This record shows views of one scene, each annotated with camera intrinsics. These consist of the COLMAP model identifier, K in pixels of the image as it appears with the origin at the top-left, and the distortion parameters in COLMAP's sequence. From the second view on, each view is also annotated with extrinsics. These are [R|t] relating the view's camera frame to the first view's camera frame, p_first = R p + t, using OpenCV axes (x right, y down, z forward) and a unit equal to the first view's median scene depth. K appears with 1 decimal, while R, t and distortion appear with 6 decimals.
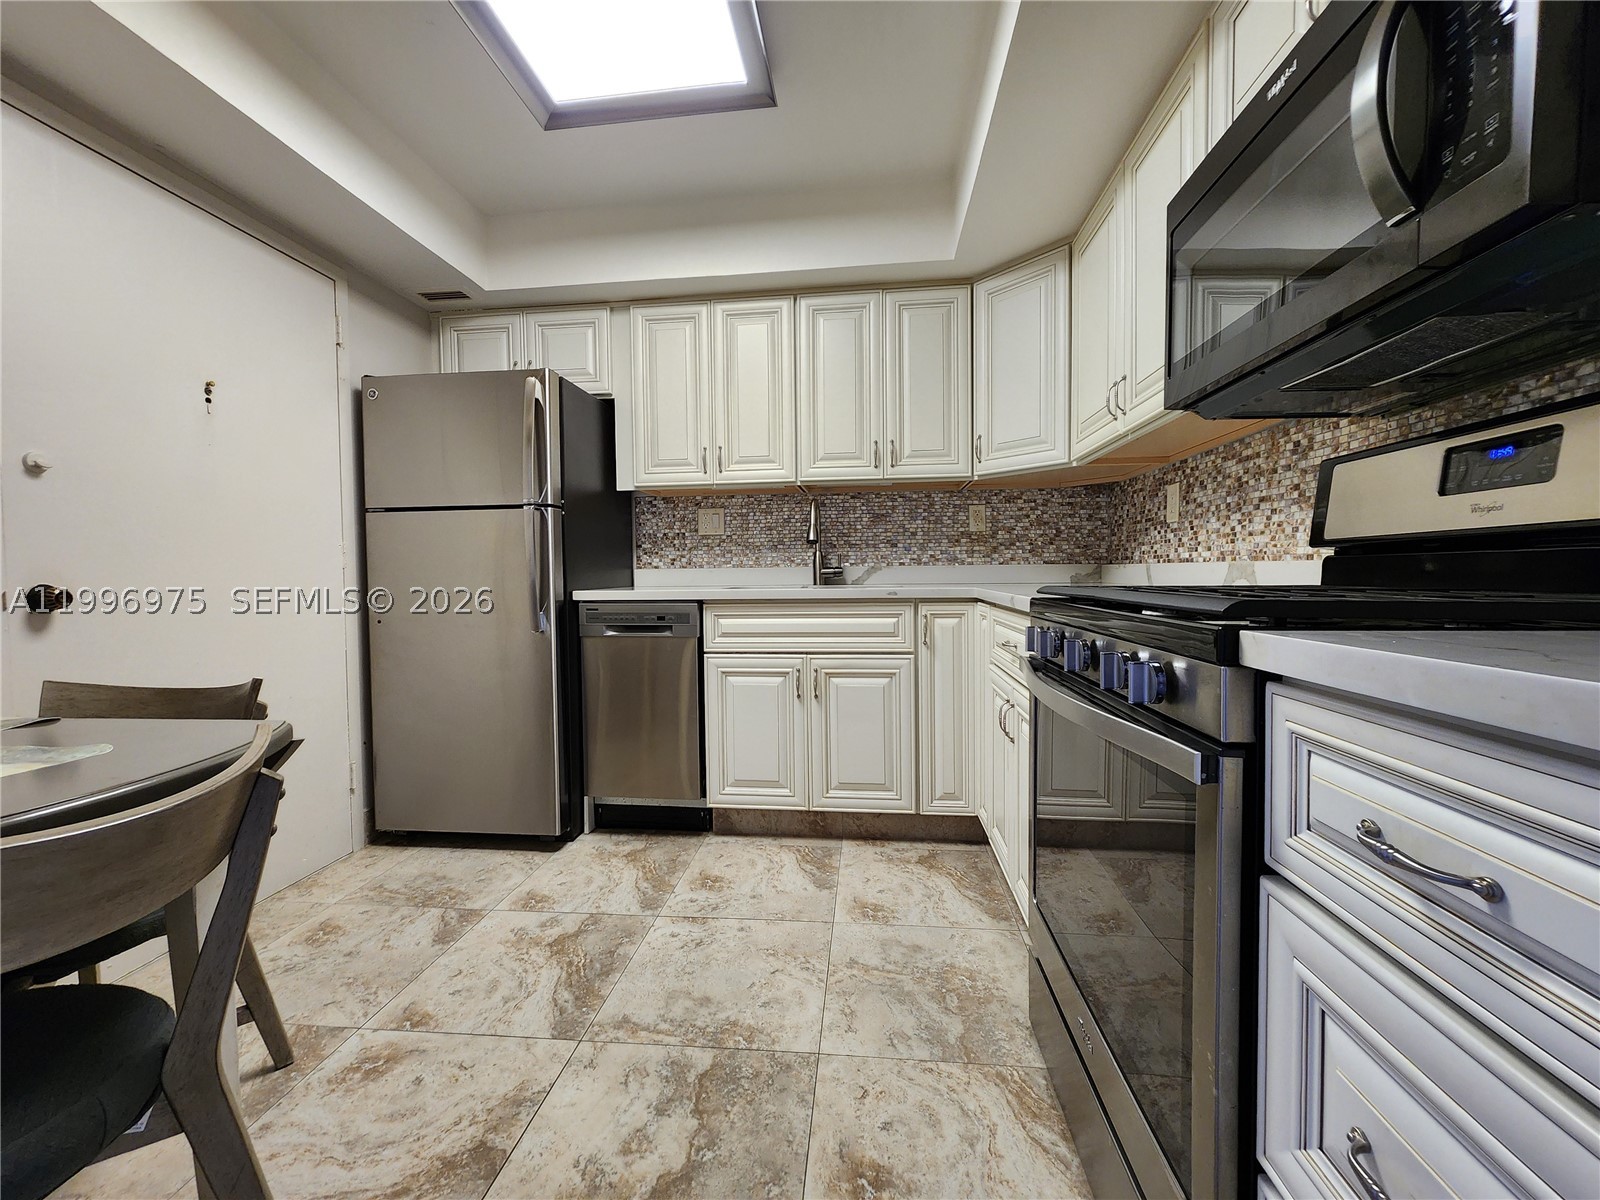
lens RADIAL K [[657.9, 0, 797.6], [0, 657.9, 589.5], [0, 0, 1]] dist [-0.001948, 0.003501]
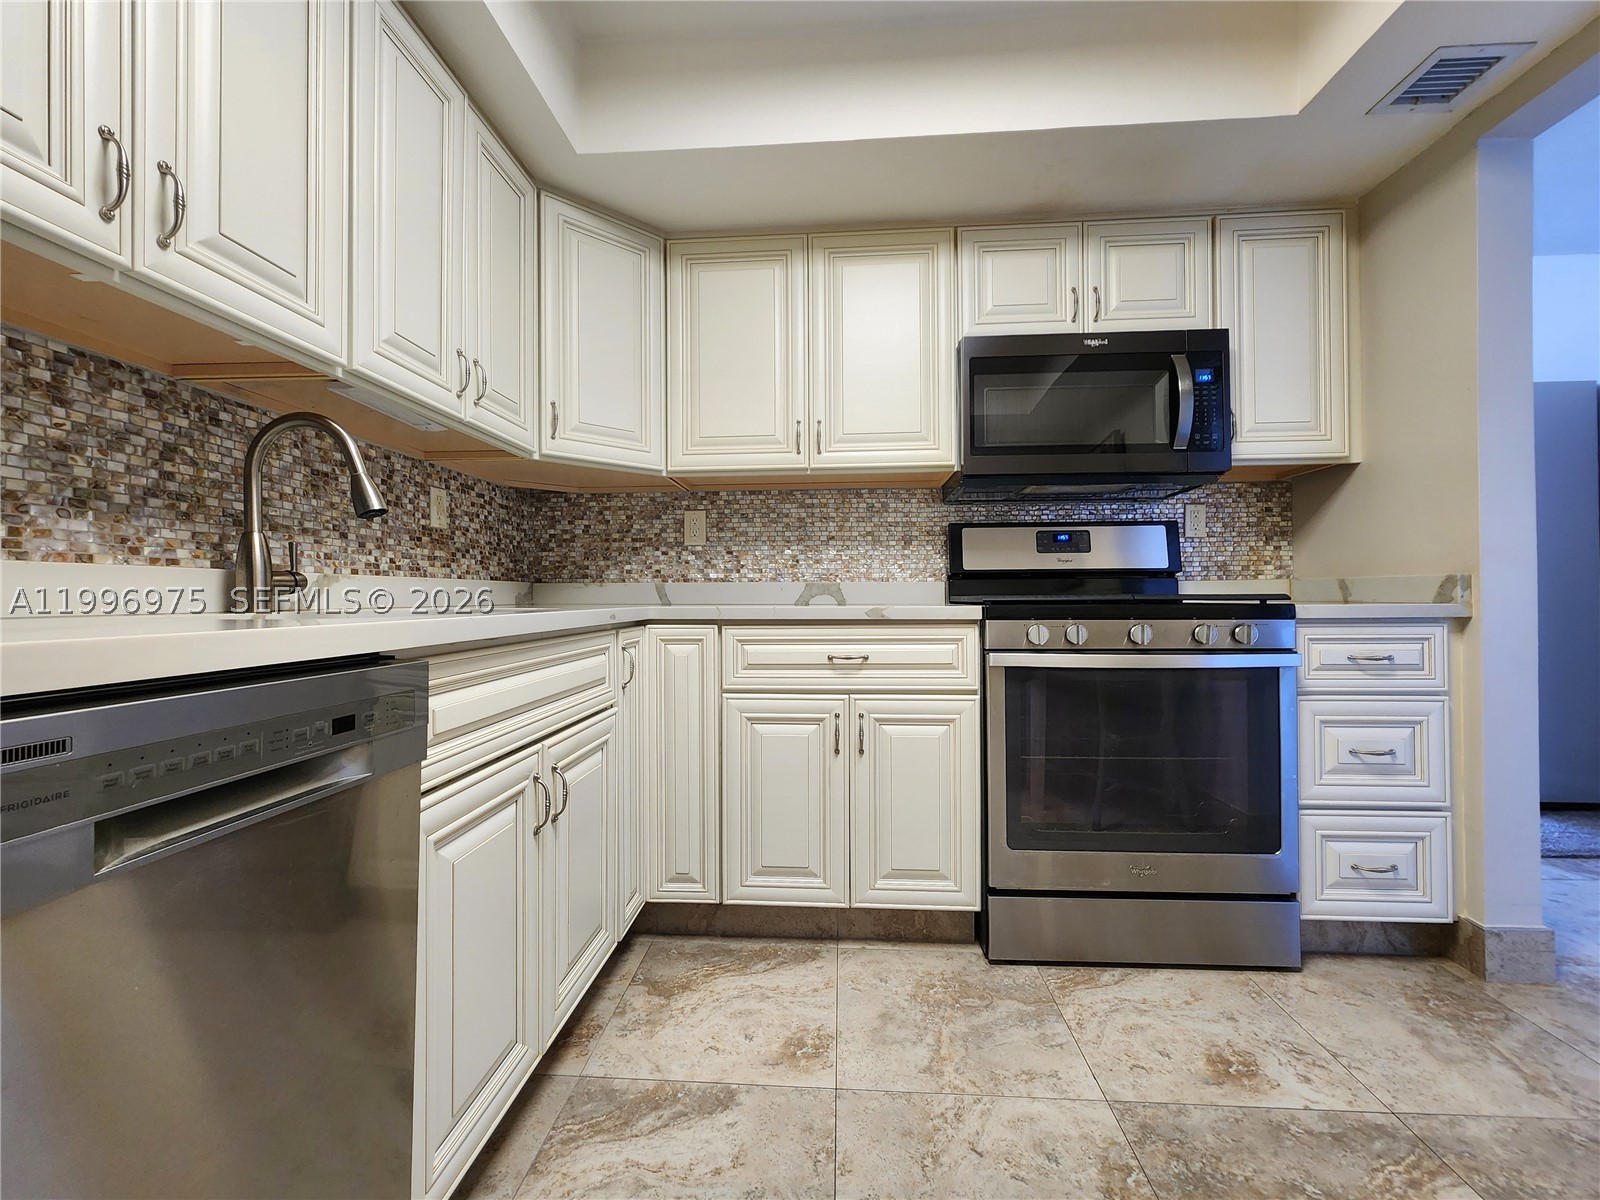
lens RADIAL K [[661.6, 0, 797.9], [0, 661.6, 591.5], [0, 0, 1]] dist [0.001808, 0.000053]
pose [[-0.042072, 0.017452, 0.998962, -0.505704], [0.032175, 0.999353, -0.016104, -0.002105], [-0.998596, 0.031464, -0.042607, 0.827253]]
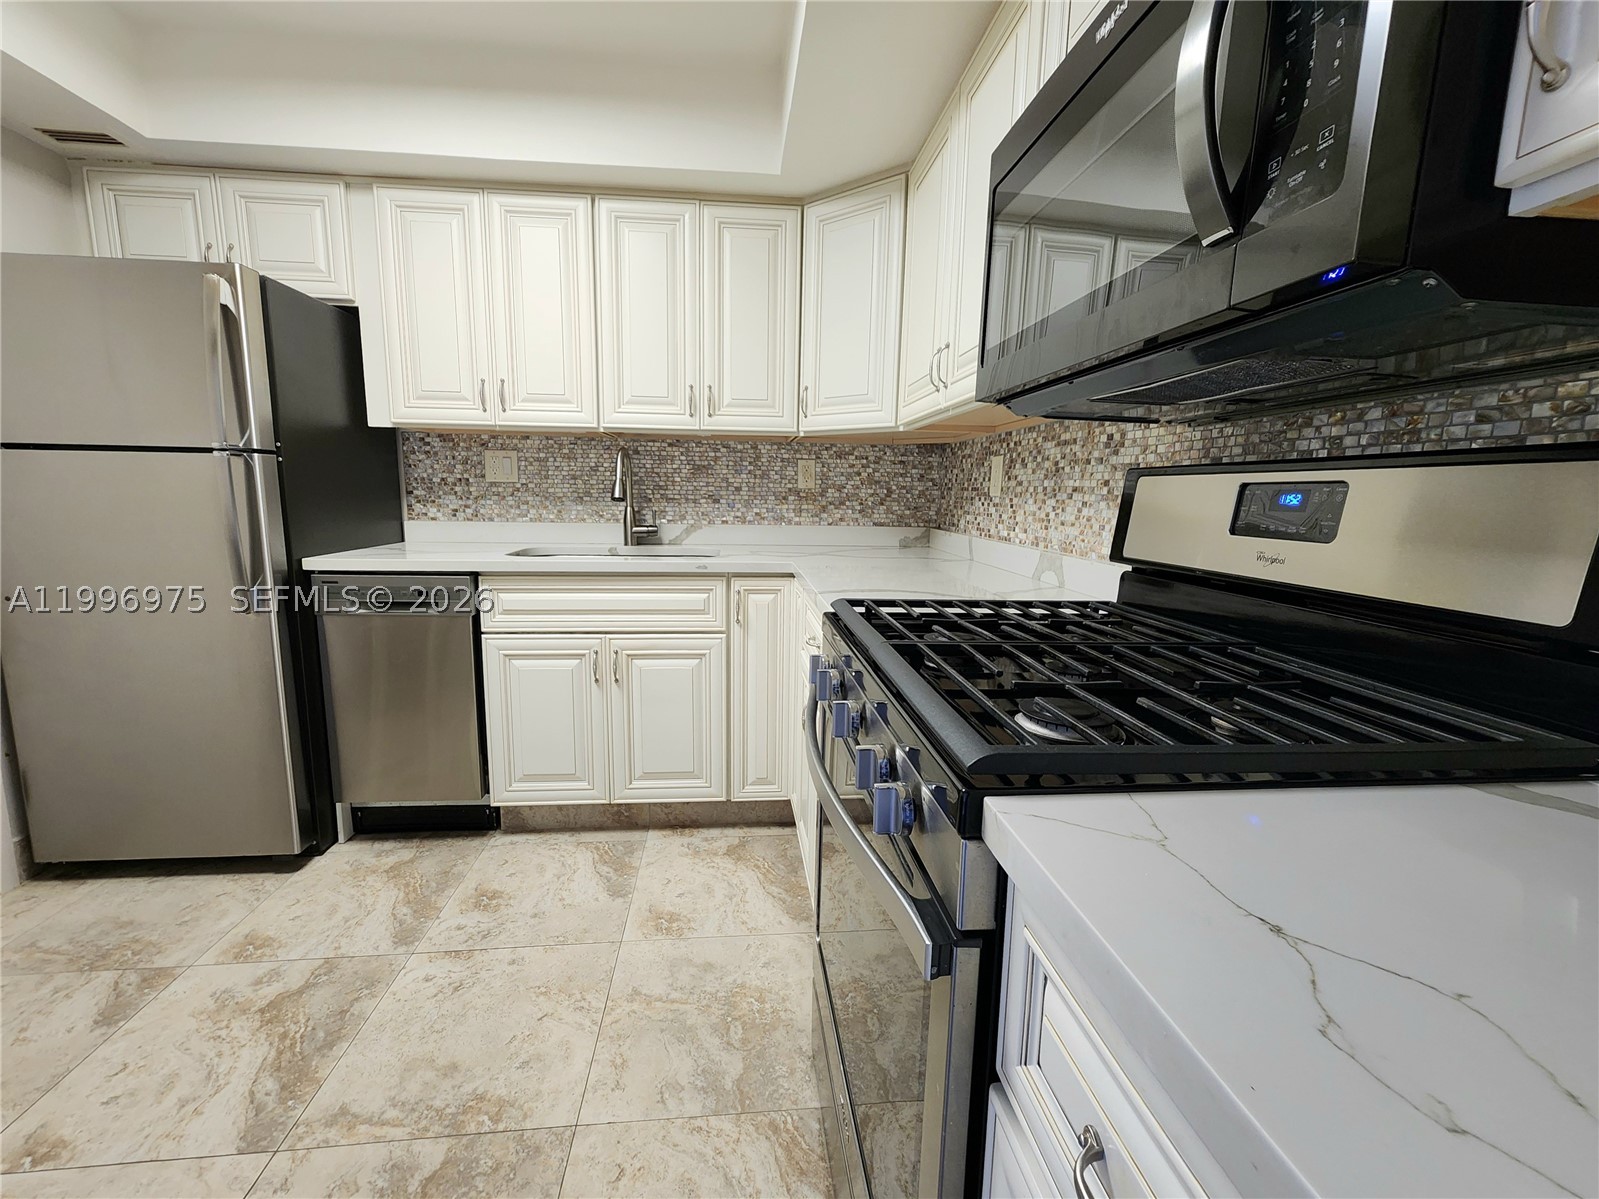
lens RADIAL K [[675.9, 0, 790.3], [0, 675.9, 591.3], [0, 0, 1]] dist [0.009272, -0.001292]
pose [[0.979974, -0.002190, 0.199113, 0.076689], [-0.021933, 0.992668, 0.118867, -0.071473], [-0.197913, -0.120854, 0.972741, 0.079016]]
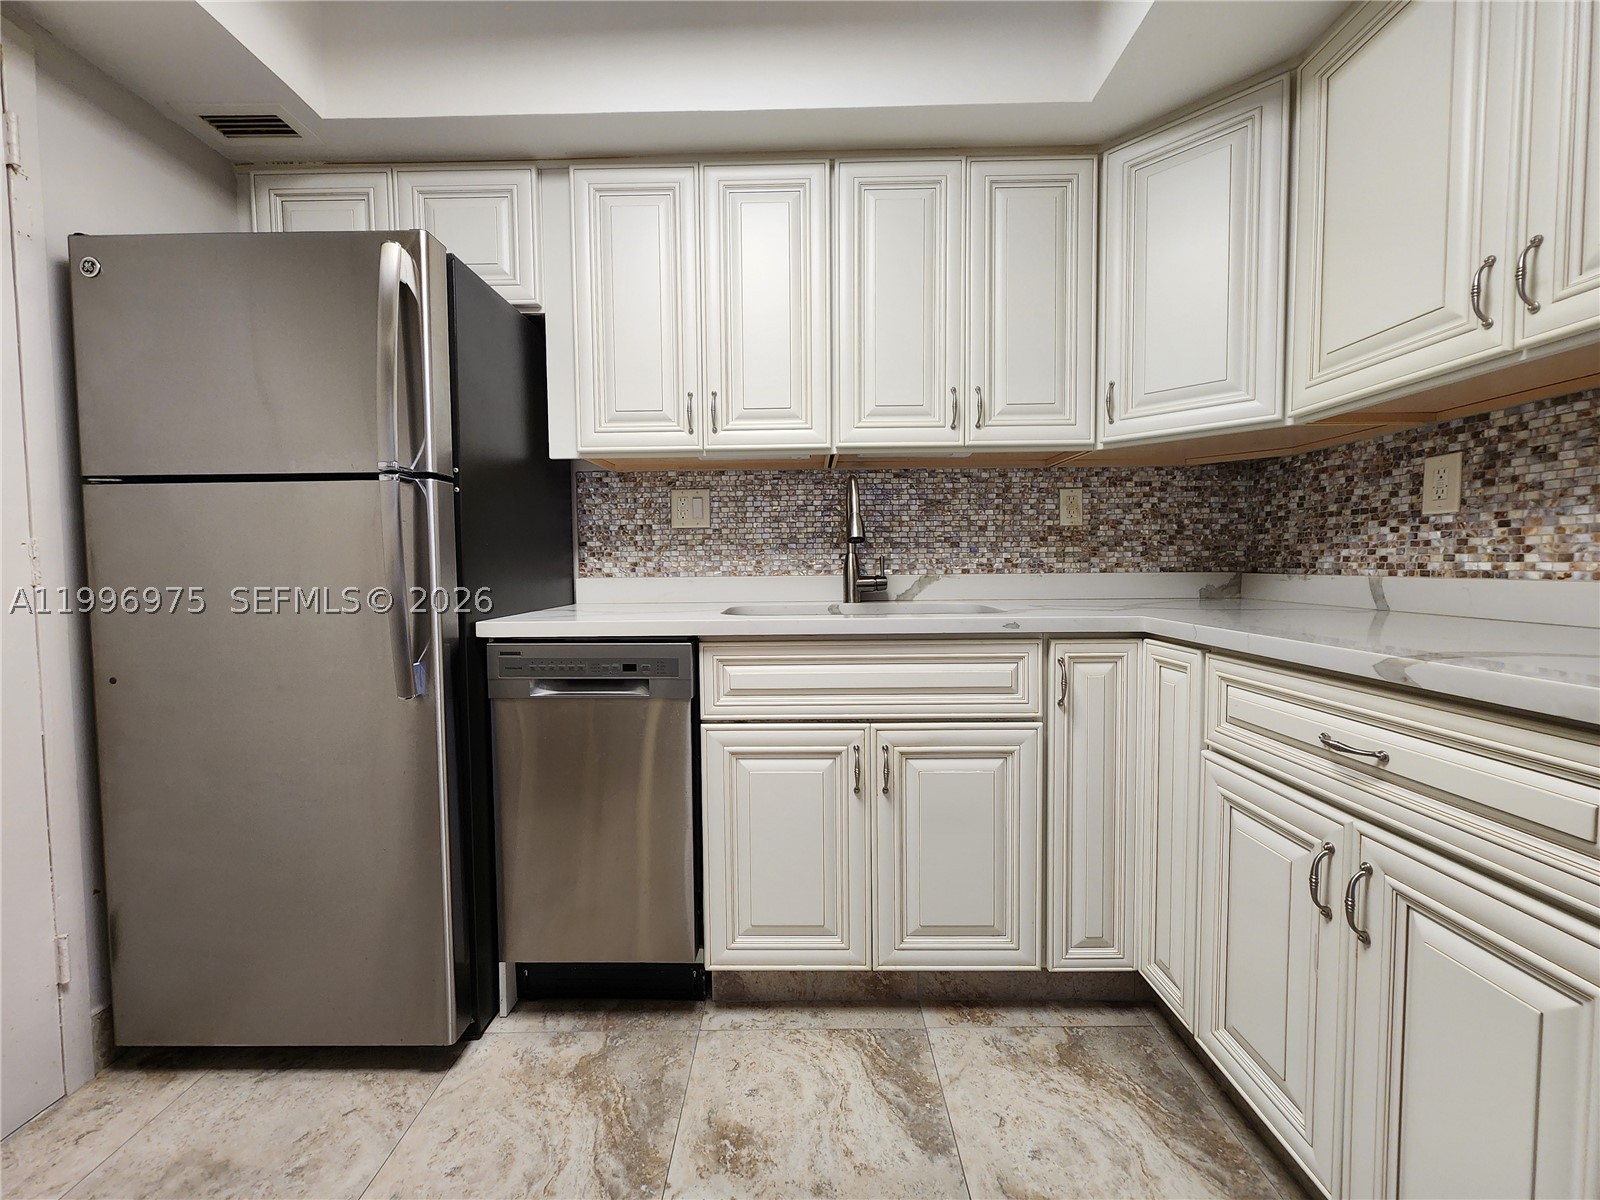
lens RADIAL K [[661.6, 0, 797.9], [0, 661.6, 591.5], [0, 0, 1]] dist [0.001808, 0.000053]
pose [[0.994764, -0.002858, 0.102155, -0.117839], [0.001385, 0.999894, 0.014490, -0.034526], [-0.102186, -0.014273, 0.994663, 0.389795]]
